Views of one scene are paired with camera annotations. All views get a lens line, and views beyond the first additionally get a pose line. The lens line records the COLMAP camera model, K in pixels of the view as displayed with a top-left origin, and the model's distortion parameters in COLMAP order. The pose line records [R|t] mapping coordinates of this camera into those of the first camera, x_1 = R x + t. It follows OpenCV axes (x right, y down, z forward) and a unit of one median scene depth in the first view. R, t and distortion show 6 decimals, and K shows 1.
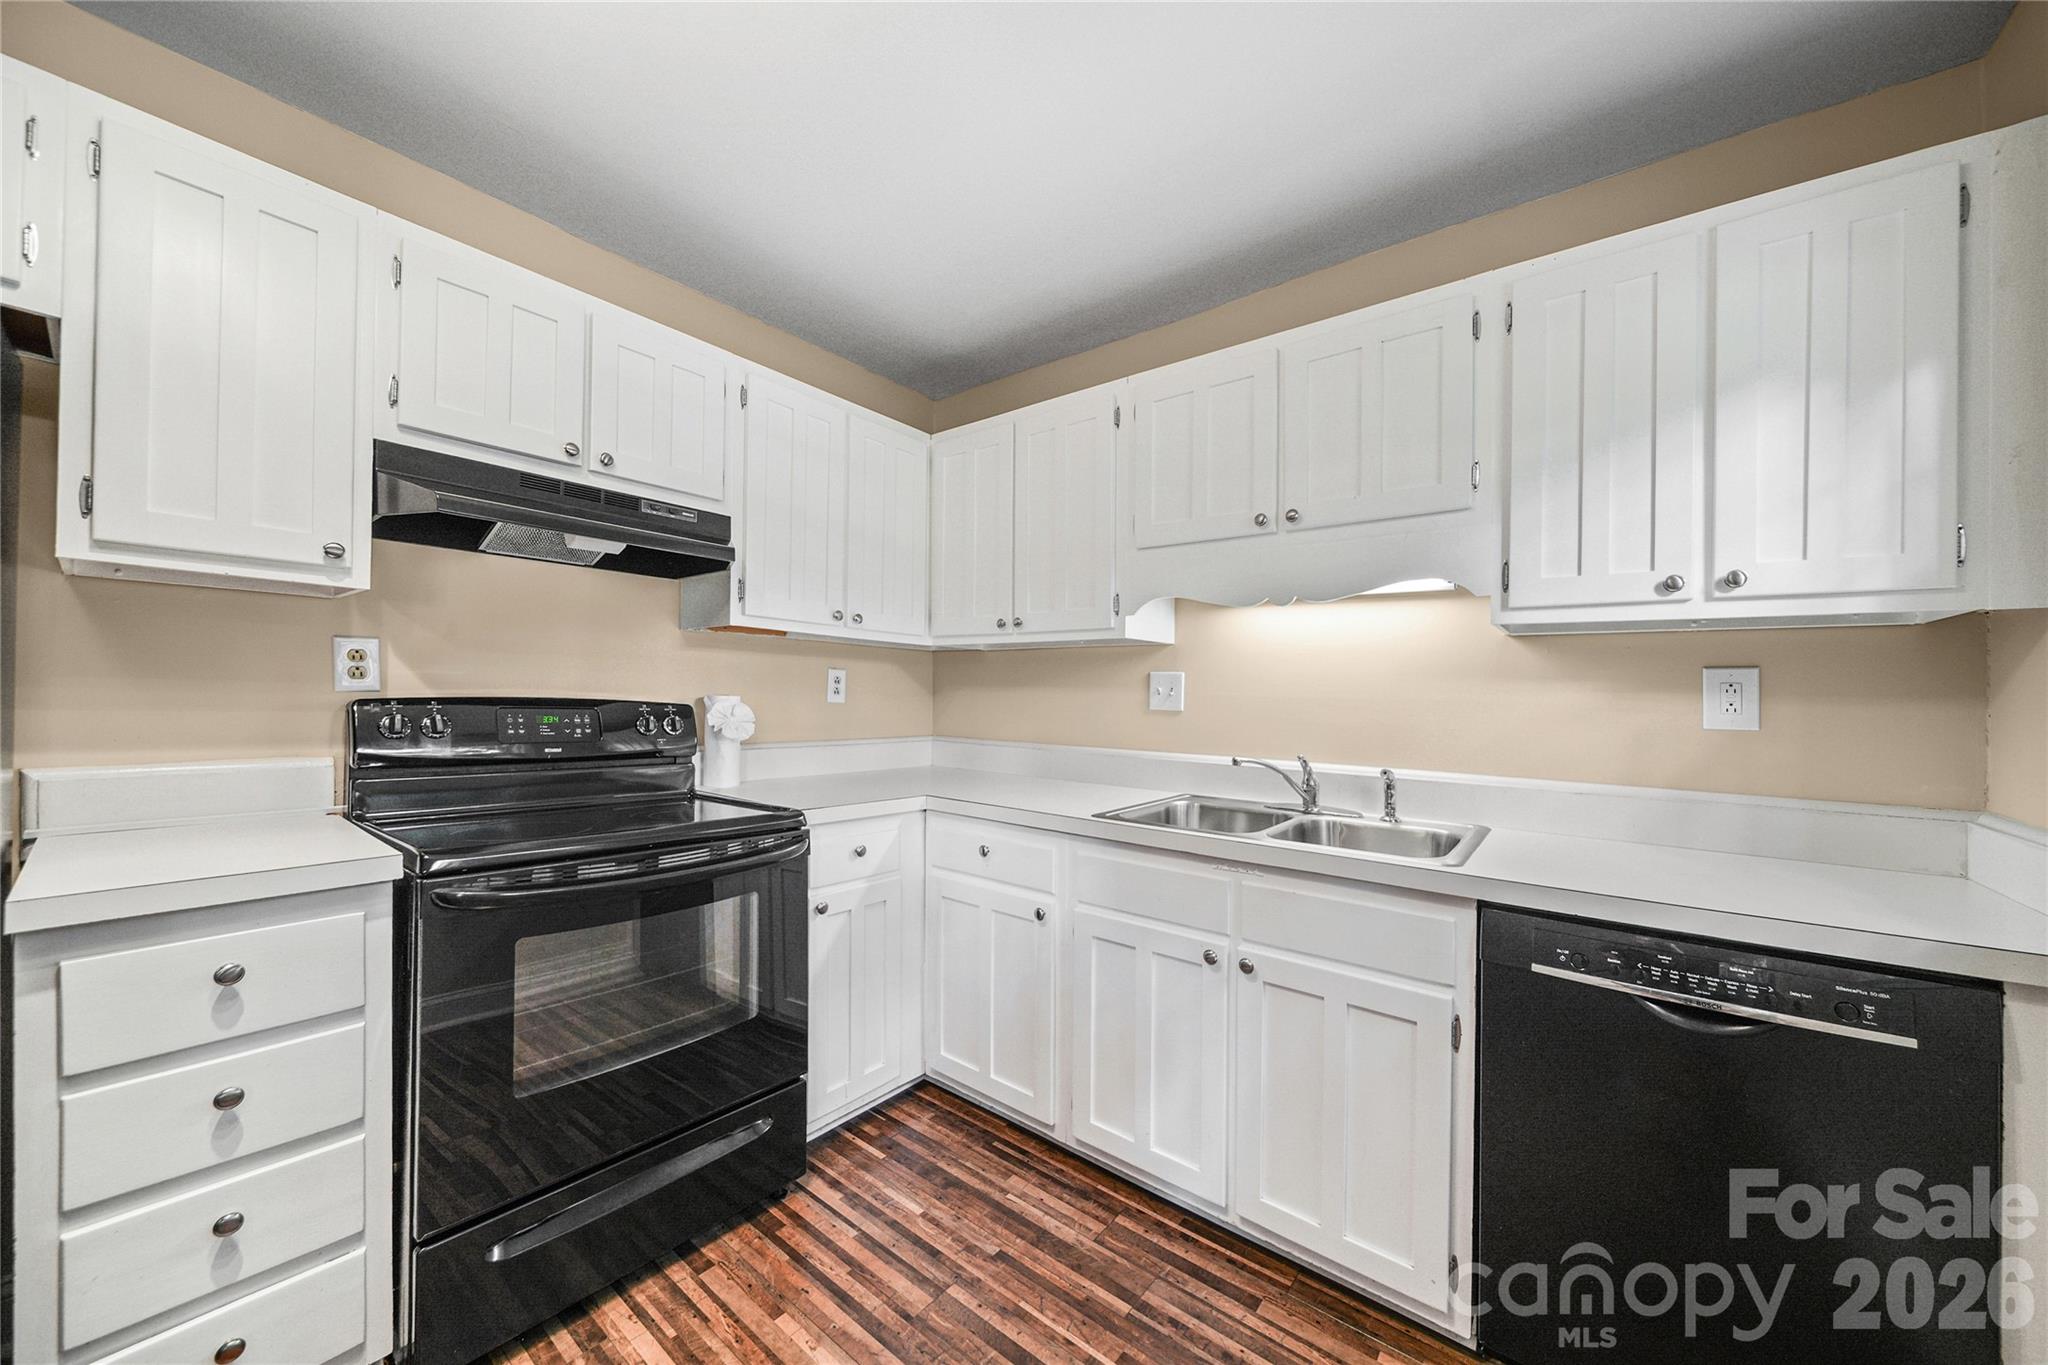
lens RADIAL K [[728.1, 0, 1023.7], [0, 728.1, 683.7], [0, 0, 1]] dist [0.002262, -0.000722]
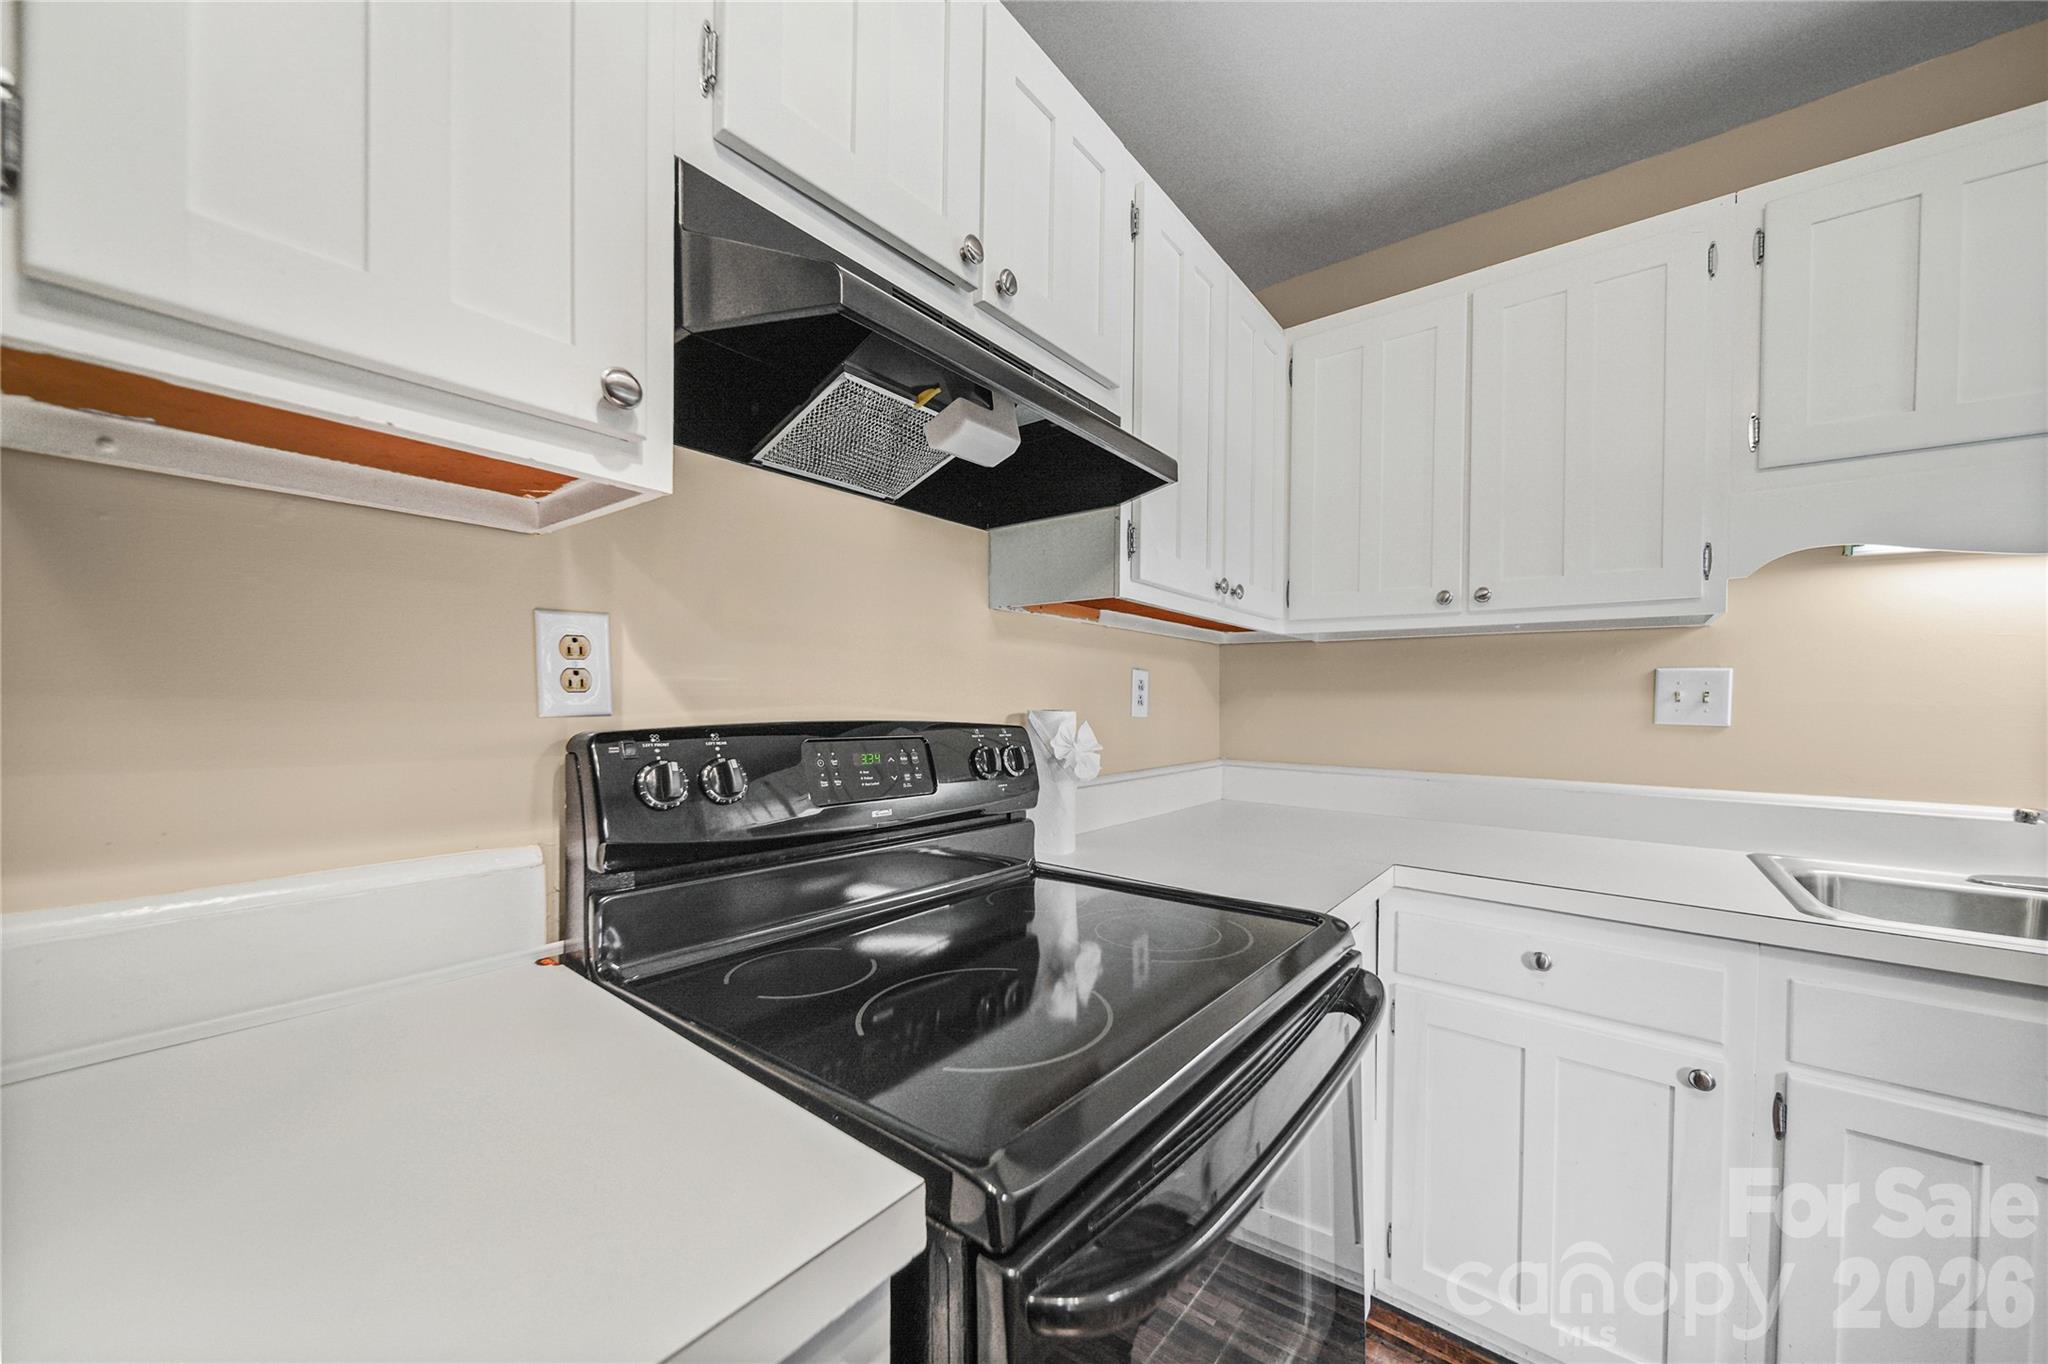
lens RADIAL K [[728.1, 0, 1025.1], [0, 728.1, 694.7], [0, 0, 1]] dist [0.002262, -0.000722]
pose [[0.999927, -0.010842, 0.005267, -0.533579], [0.010788, 0.999890, 0.010194, -0.006031], [-0.005377, -0.010136, 0.999934, 0.428628]]
